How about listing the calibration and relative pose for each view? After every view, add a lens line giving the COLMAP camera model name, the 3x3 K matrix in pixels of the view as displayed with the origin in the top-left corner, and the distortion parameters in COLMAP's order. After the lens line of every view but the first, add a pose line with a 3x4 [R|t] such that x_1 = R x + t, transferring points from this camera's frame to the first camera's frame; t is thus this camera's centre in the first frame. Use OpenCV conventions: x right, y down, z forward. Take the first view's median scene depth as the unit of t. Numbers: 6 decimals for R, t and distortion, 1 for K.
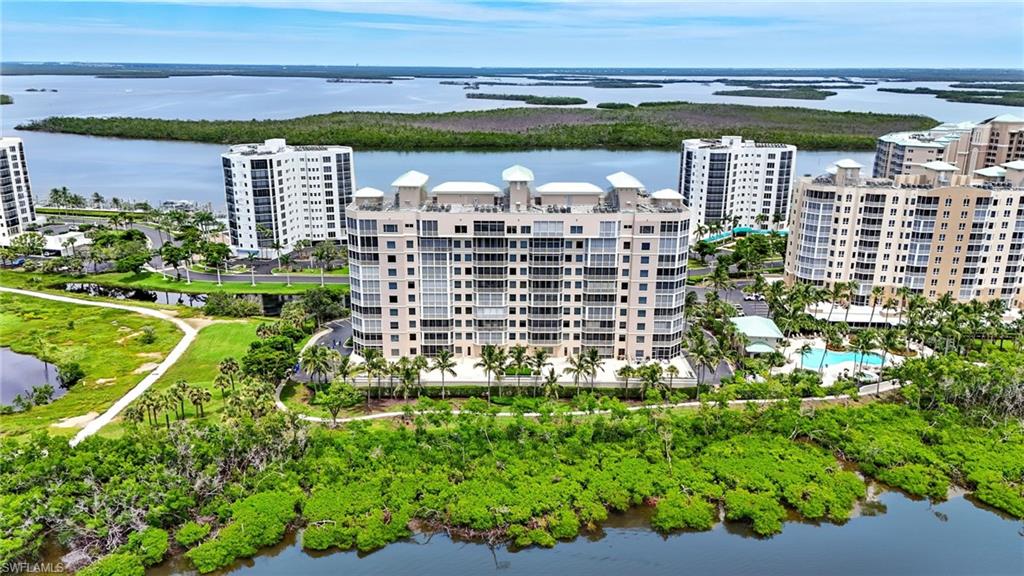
lens RADIAL K [[740.3, 0, 512.0], [0, 740.3, 288.0], [0, 0, 1]] dist [0.037764, -0.004981]
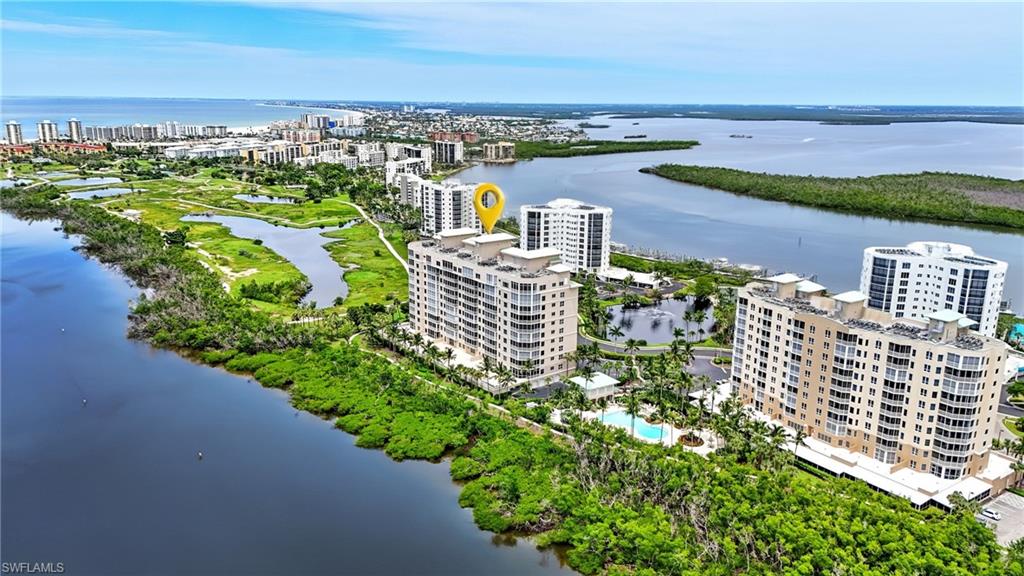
lens RADIAL K [[740.3, 0, 512.0], [0, 740.3, 288.0], [0, 0, 1]] dist [0.037764, -0.004981]
pose [[0.610338, 0.192190, -0.768473, 1.285288], [-0.233004, 0.970761, 0.057724, -0.154654], [0.757098, 0.143826, 0.637273, 0.050667]]
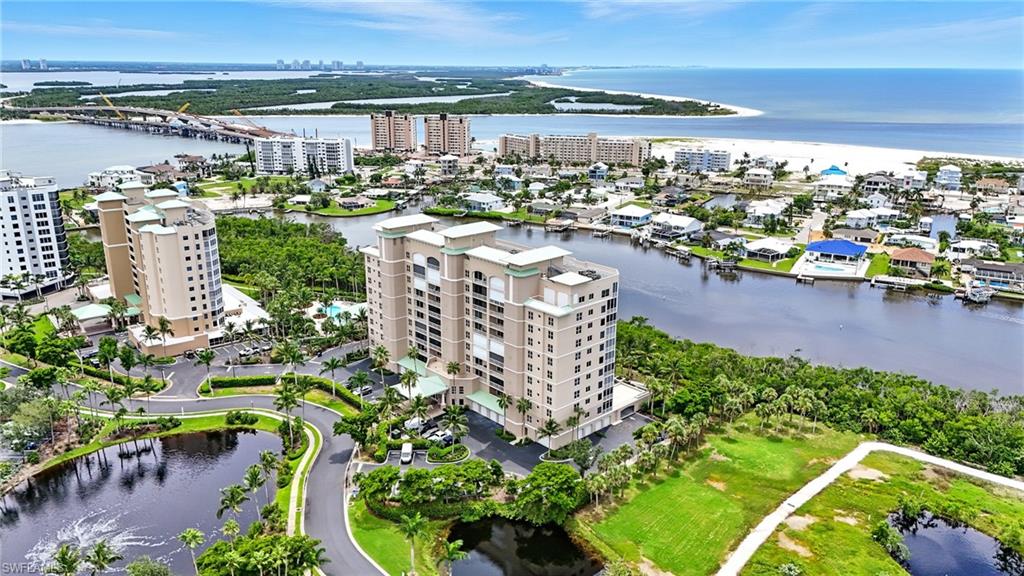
lens RADIAL K [[740.3, 0, 512.0], [0, 740.3, 288.0], [0, 0, 1]] dist [0.037764, -0.004981]
pose [[-0.662640, -0.222342, 0.715173, -0.841921], [0.209058, 0.862046, 0.461705, -0.580700], [-0.719169, 0.455457, -0.524743, 1.604319]]
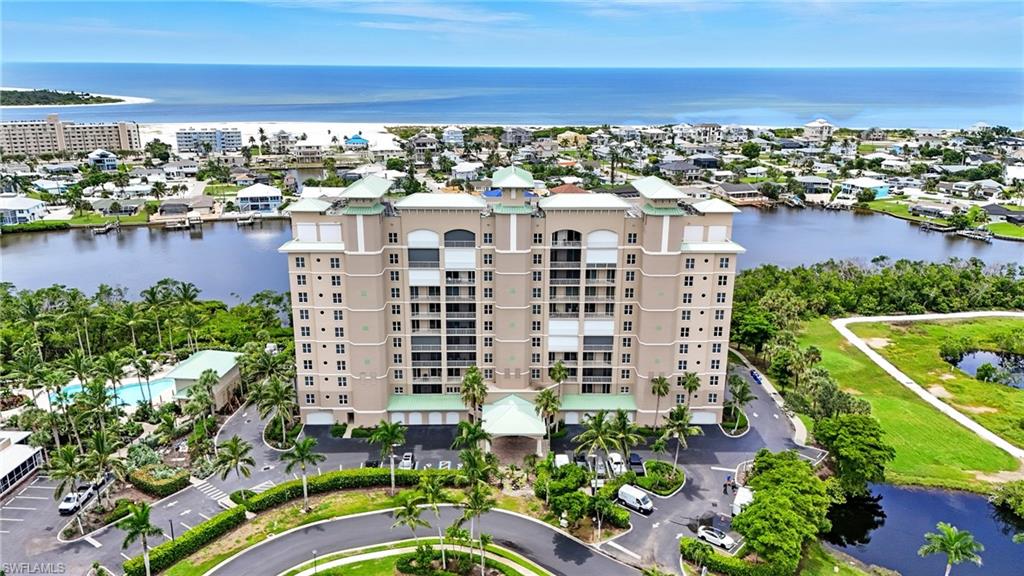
lens RADIAL K [[740.3, 0, 512.0], [0, 740.3, 288.0], [0, 0, 1]] dist [0.037764, -0.004981]
pose [[-0.999895, -0.013463, 0.005452, 0.002808], [-0.008201, 0.833065, 0.553114, -0.489153], [-0.011988, 0.553011, -0.833088, 1.733704]]
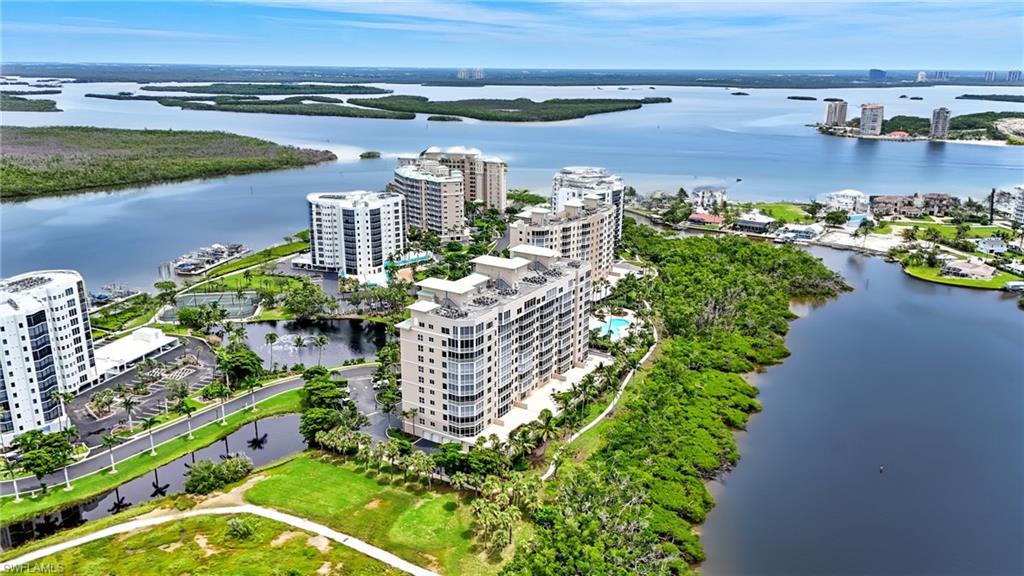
lens RADIAL K [[740.3, 0, 512.0], [0, 740.3, 288.0], [0, 0, 1]] dist [0.037764, -0.004981]
pose [[0.533213, -0.239435, 0.811391, -1.091529], [0.234835, 0.963311, 0.129941, -0.281266], [-0.812734, 0.121257, 0.569877, 0.235036]]
